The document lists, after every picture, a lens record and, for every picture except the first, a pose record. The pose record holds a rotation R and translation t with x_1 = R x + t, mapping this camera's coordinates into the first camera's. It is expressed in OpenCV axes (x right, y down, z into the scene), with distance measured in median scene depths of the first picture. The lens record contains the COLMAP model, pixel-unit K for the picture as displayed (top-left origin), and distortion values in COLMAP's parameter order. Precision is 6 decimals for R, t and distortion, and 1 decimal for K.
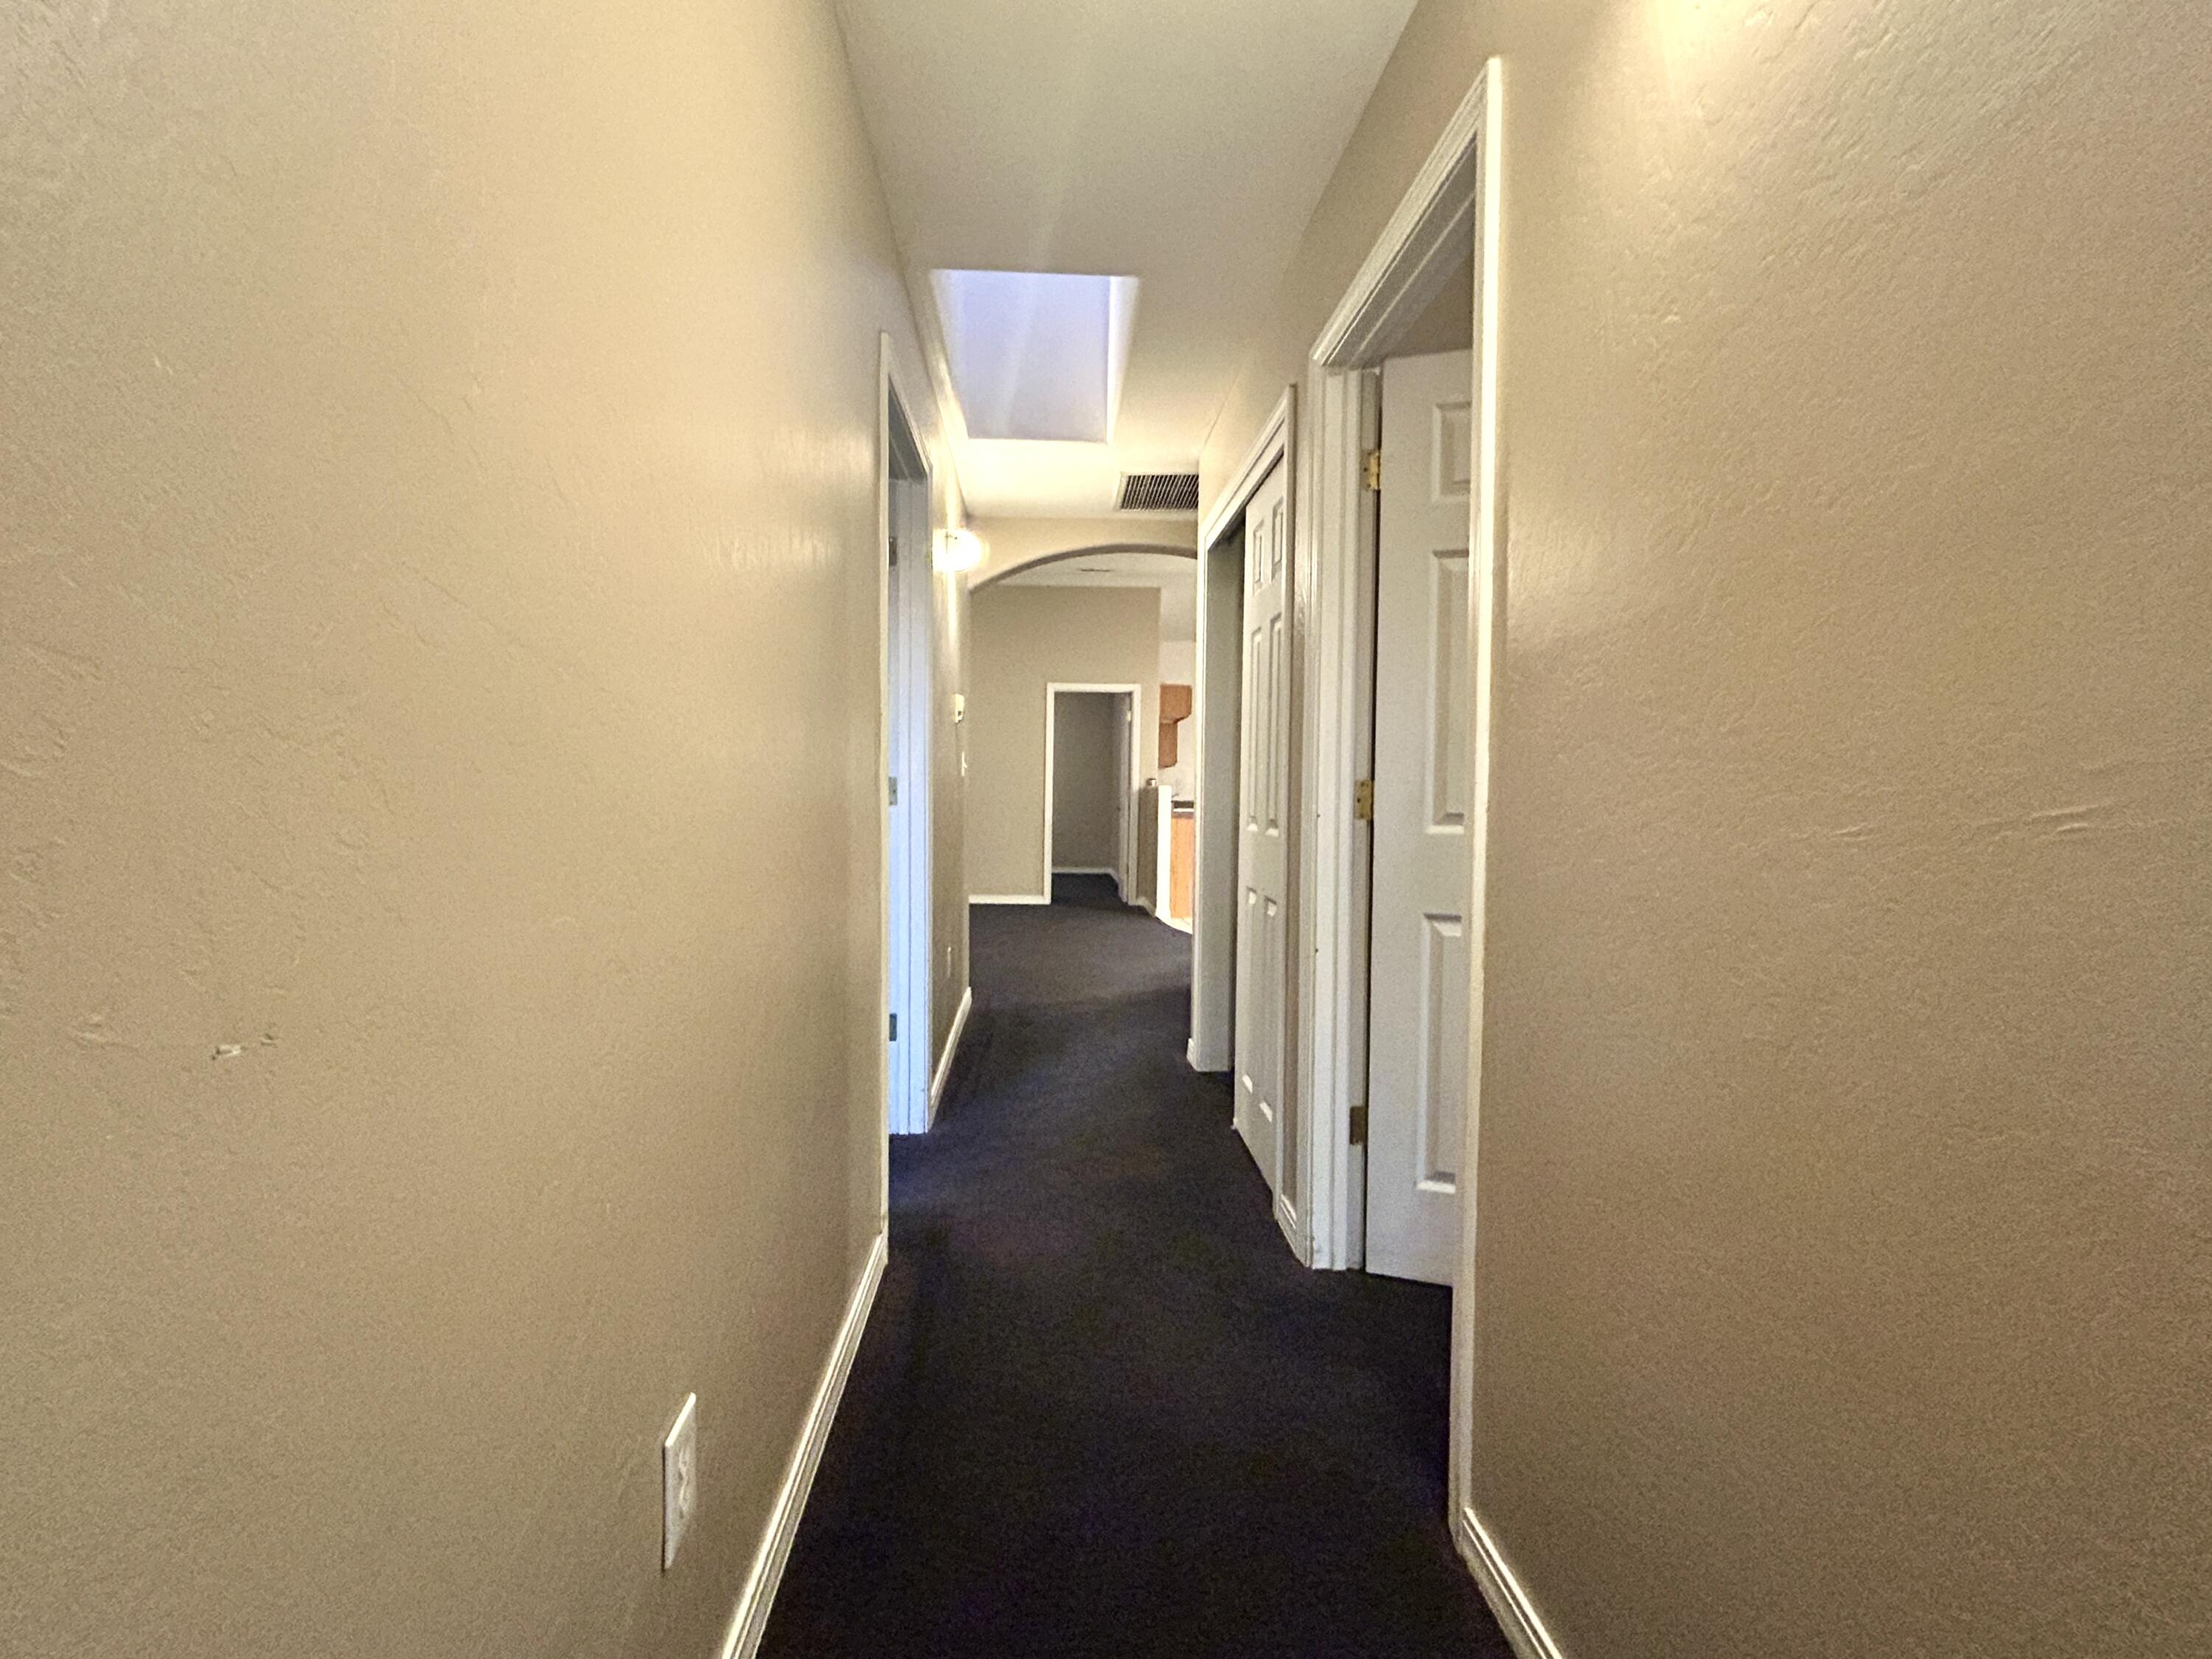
lens RADIAL K [[890.1, 0, 1106.0], [0, 890.1, 829.5], [0, 0, 1]] dist [0.000511, 0.000173]
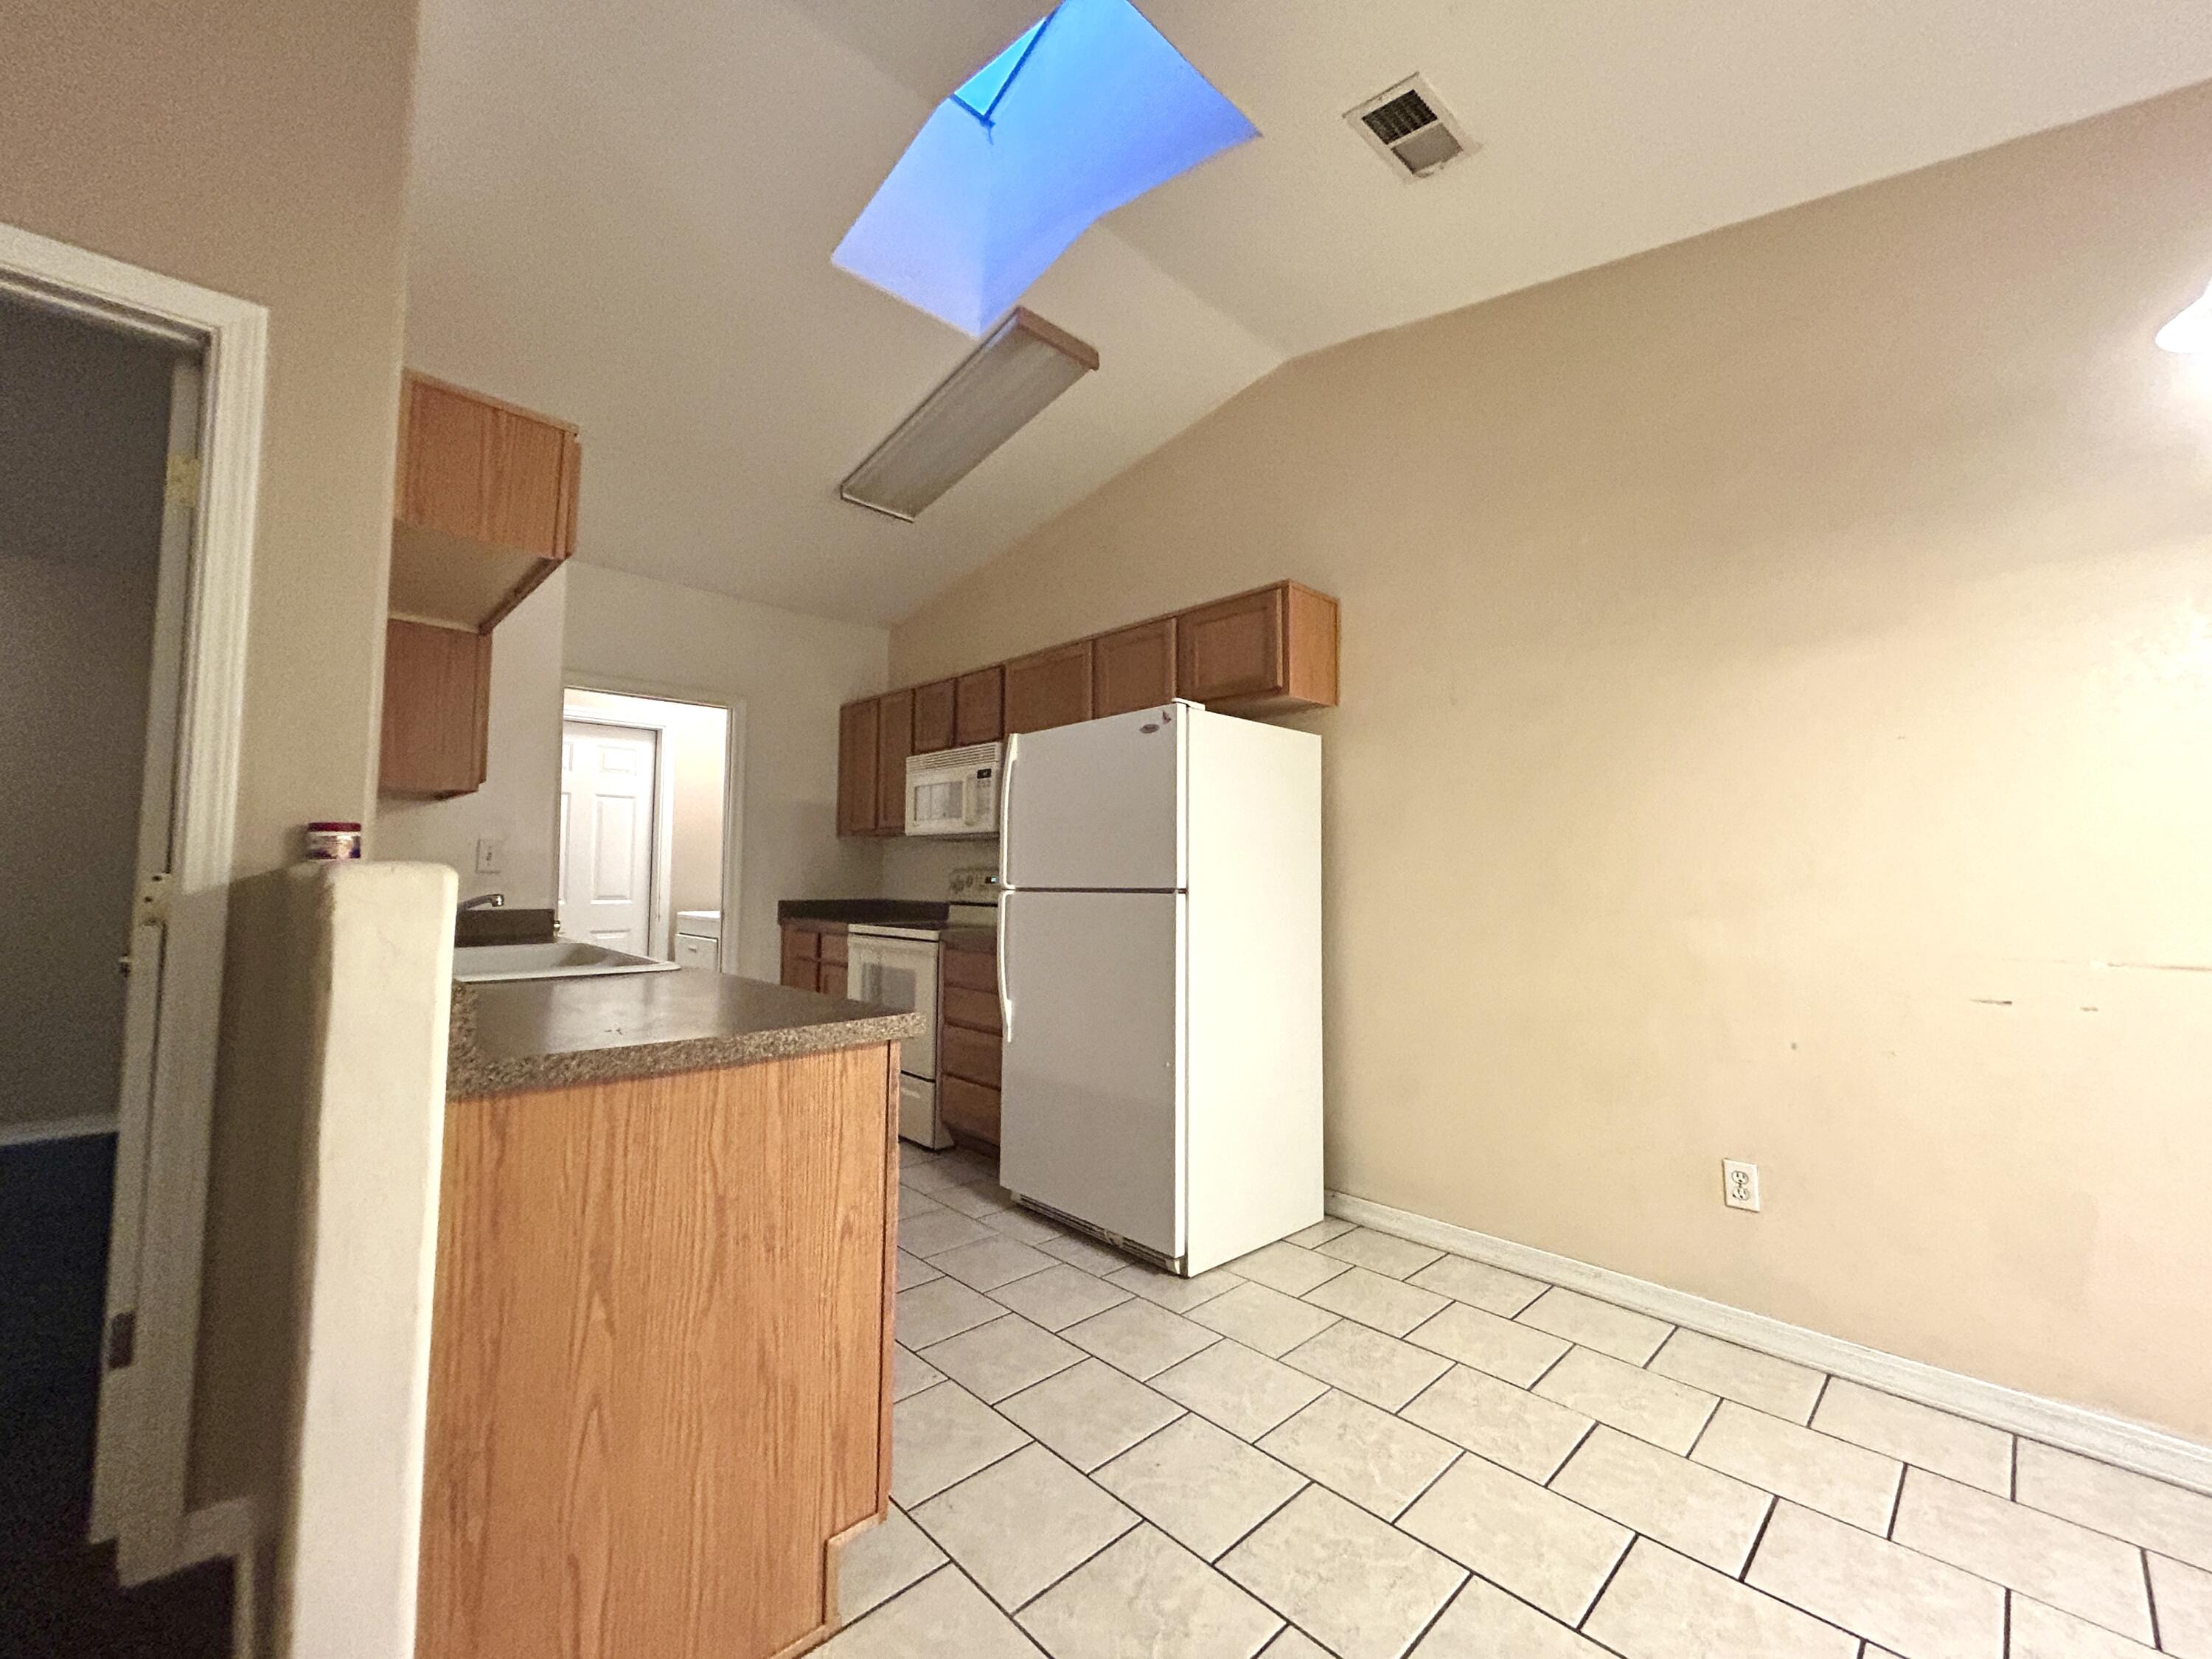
lens RADIAL K [[900.1, 0, 1106.0], [0, 900.1, 829.5], [0, 0, 1]] dist [0.000266, 0.000149]
pose [[0.752599, 0.035193, 0.657538, 0.050405], [-0.002005, 0.998689, -0.051157, -0.046449], [-0.658476, 0.037182, 0.751682, 0.751097]]
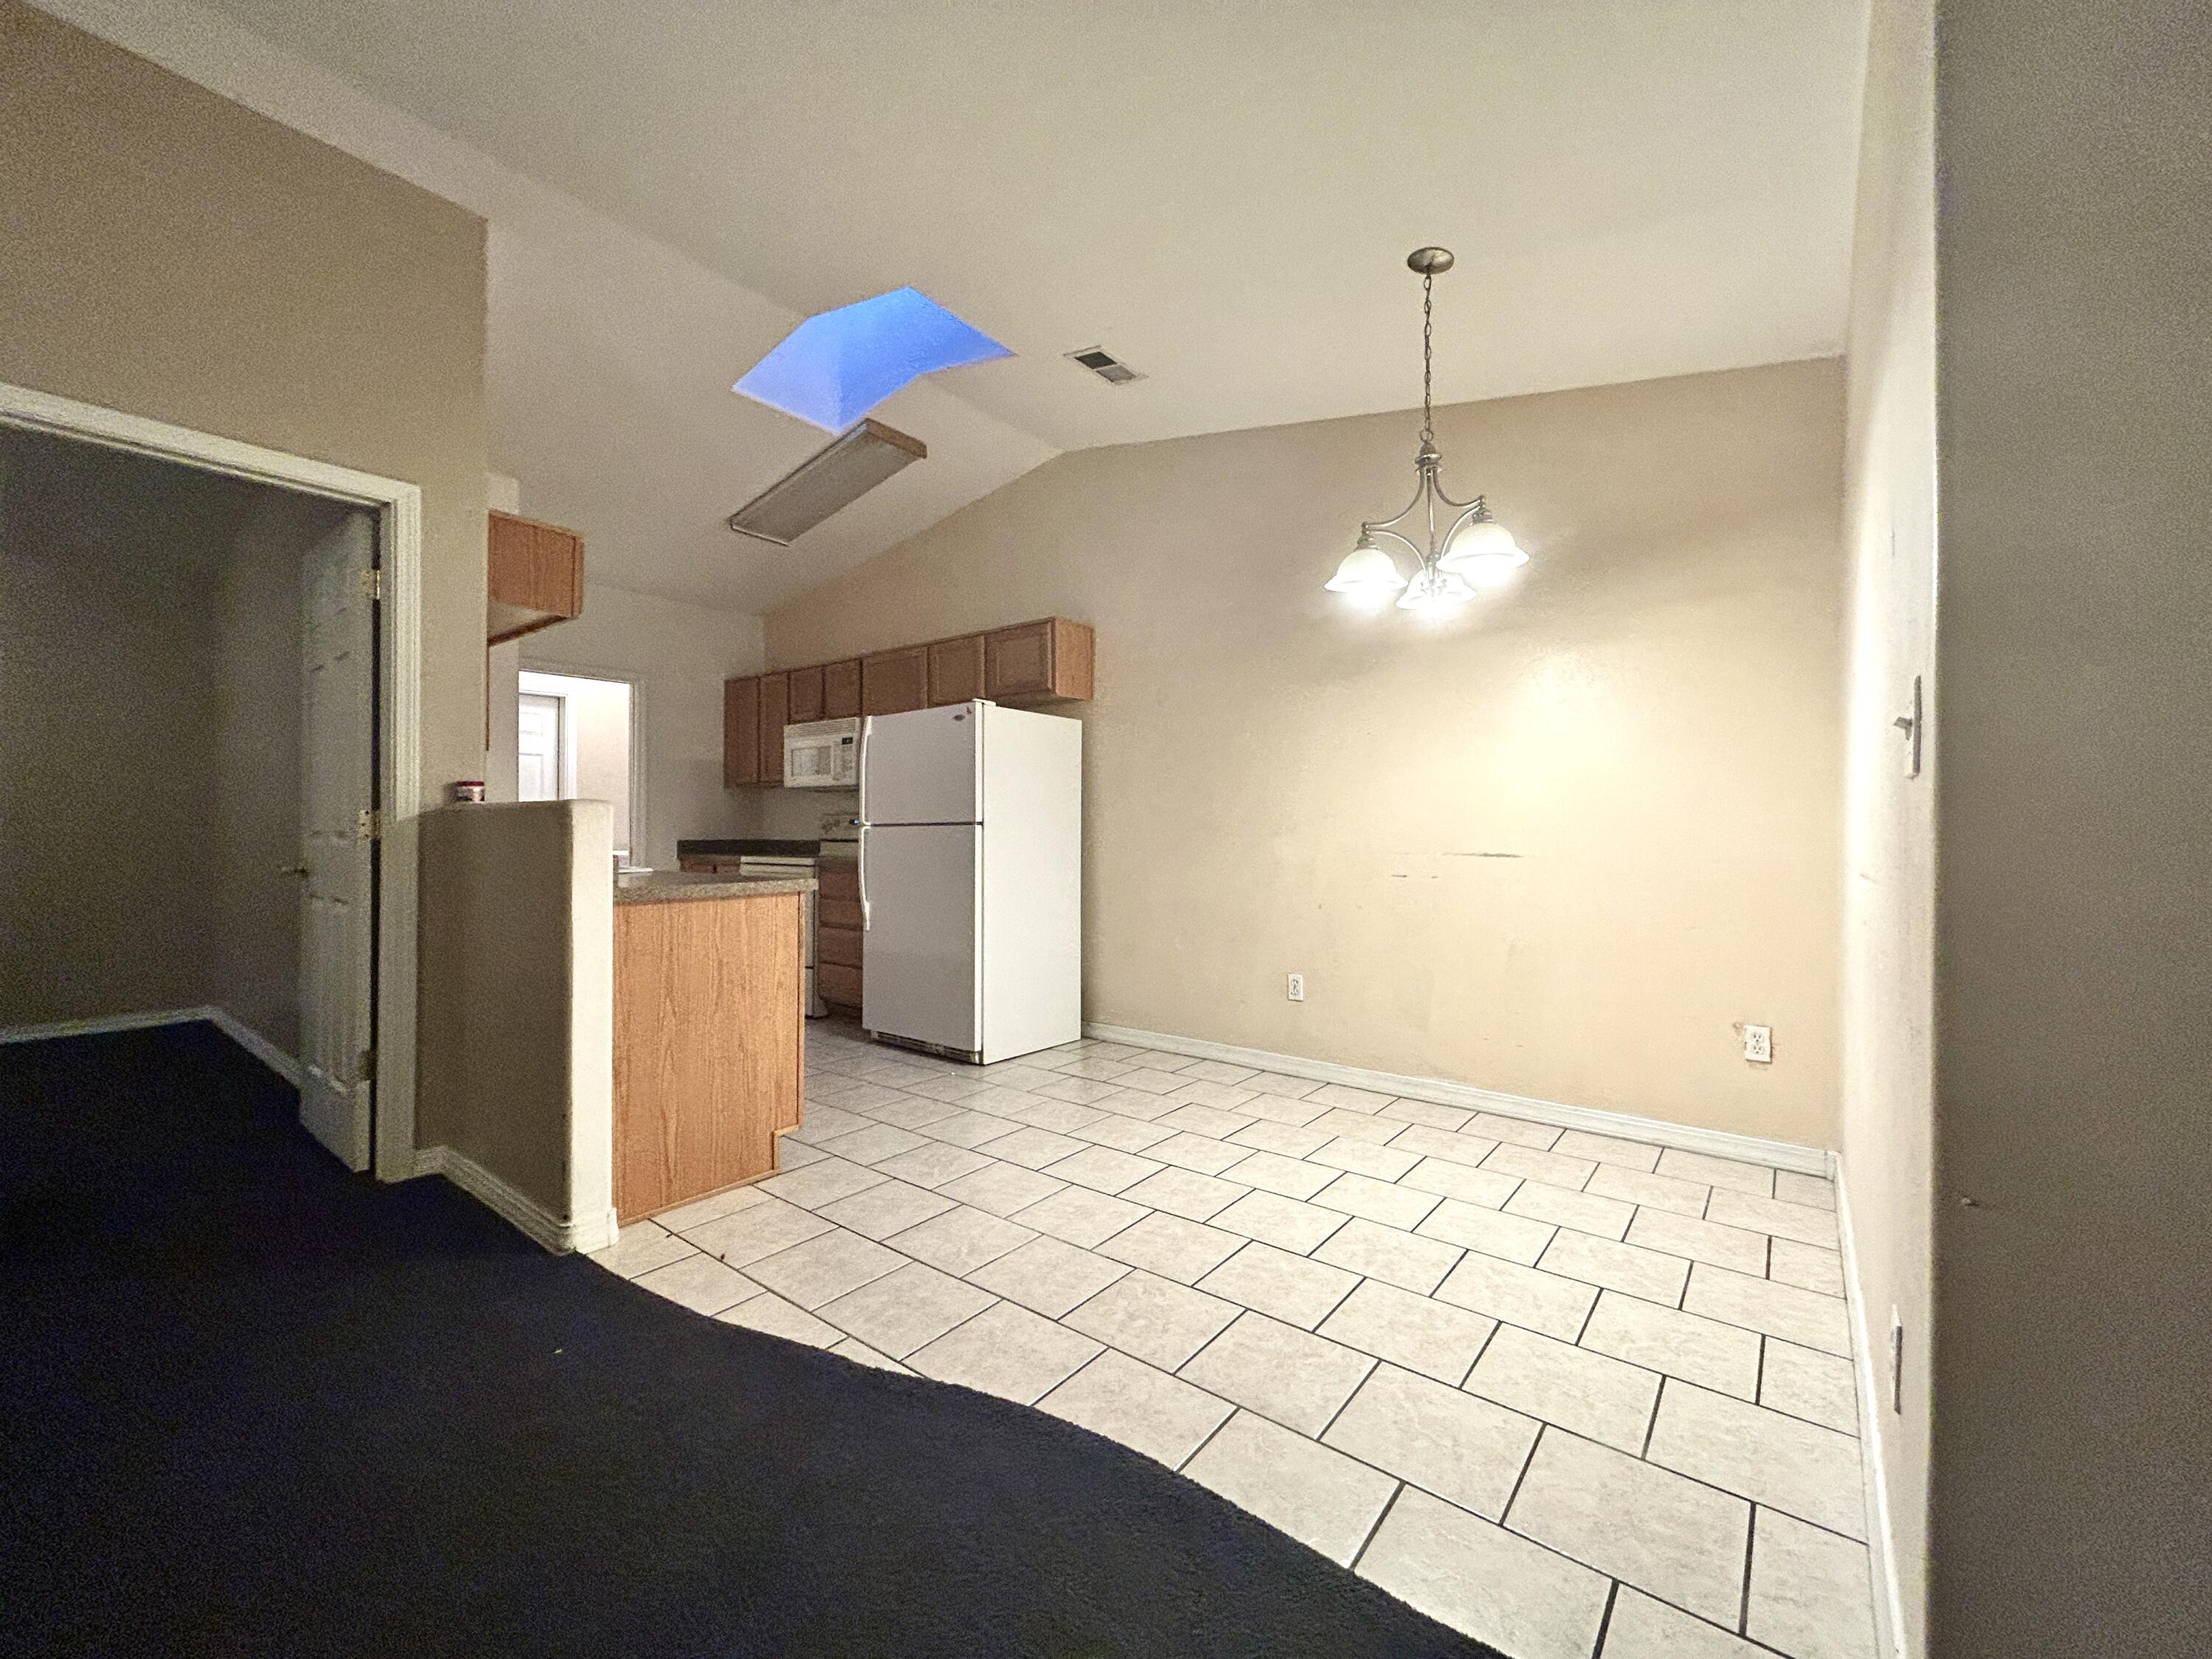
lens RADIAL K [[890.1, 0, 1106.0], [0, 890.1, 829.5], [0, 0, 1]] dist [0.000511, 0.000173]
pose [[0.648713, -0.005882, 0.761010, -0.046906], [0.004805, 0.999982, 0.003633, -0.039225], [-0.761018, 0.001300, 0.648730, 0.602735]]
